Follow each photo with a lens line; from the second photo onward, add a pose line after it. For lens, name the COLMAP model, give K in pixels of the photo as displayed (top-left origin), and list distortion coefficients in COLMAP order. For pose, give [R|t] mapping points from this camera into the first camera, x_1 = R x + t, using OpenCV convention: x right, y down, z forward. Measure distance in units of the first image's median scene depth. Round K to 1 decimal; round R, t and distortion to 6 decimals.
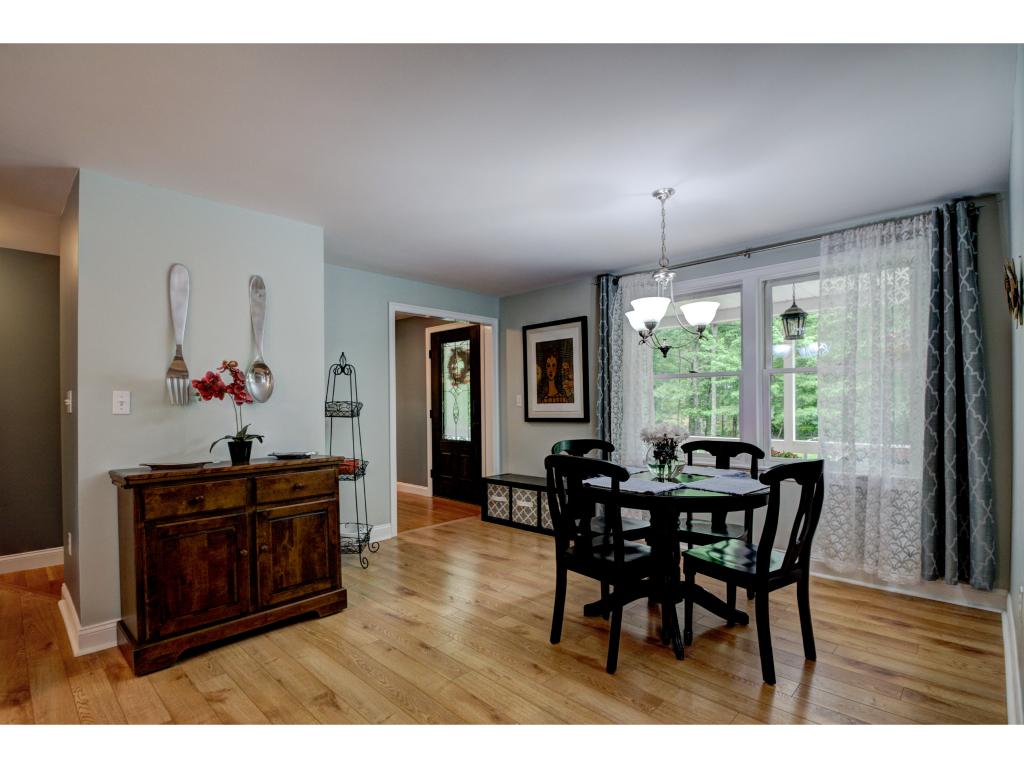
lens RADIAL K [[508.2, 0, 505.2], [0, 508.2, 405.2], [0, 0, 1]] dist [-0.000971, -0.000157]
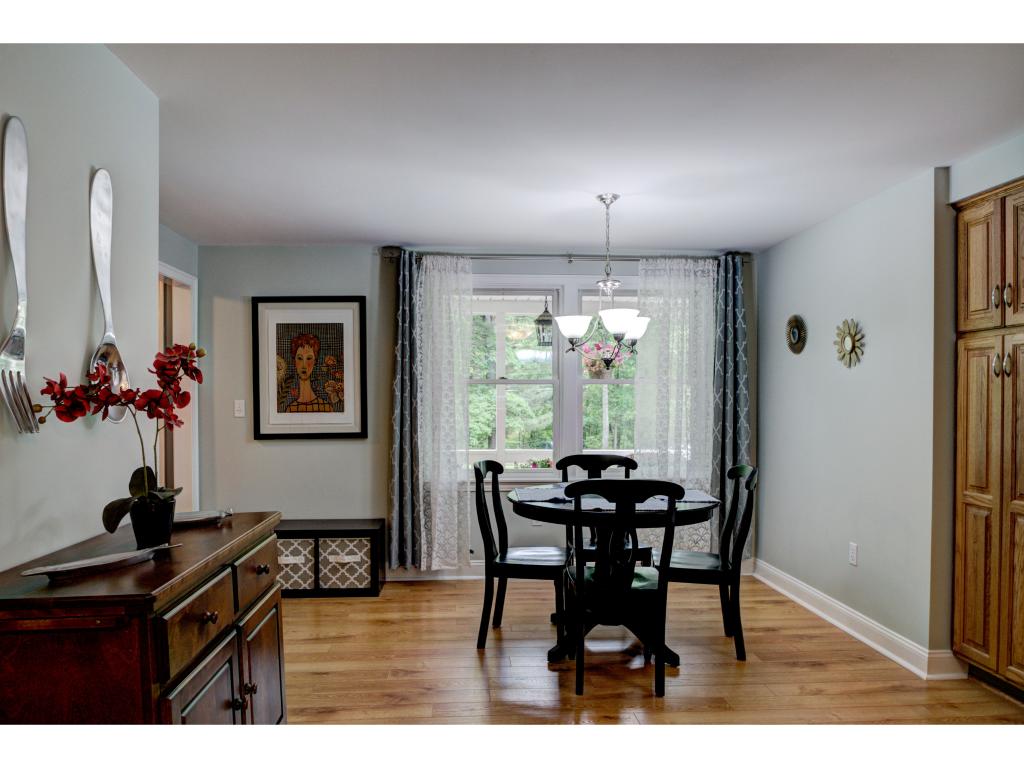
lens RADIAL K [[703.1, 0, 508.9], [0, 703.1, 405.4], [0, 0, 1]] dist [-0.044862, -0.000083]
pose [[0.676163, 0.001891, 0.736750, -0.441017], [-0.003637, 0.999993, 0.000772, -0.015642], [-0.736743, -0.003202, 0.676165, 0.140266]]
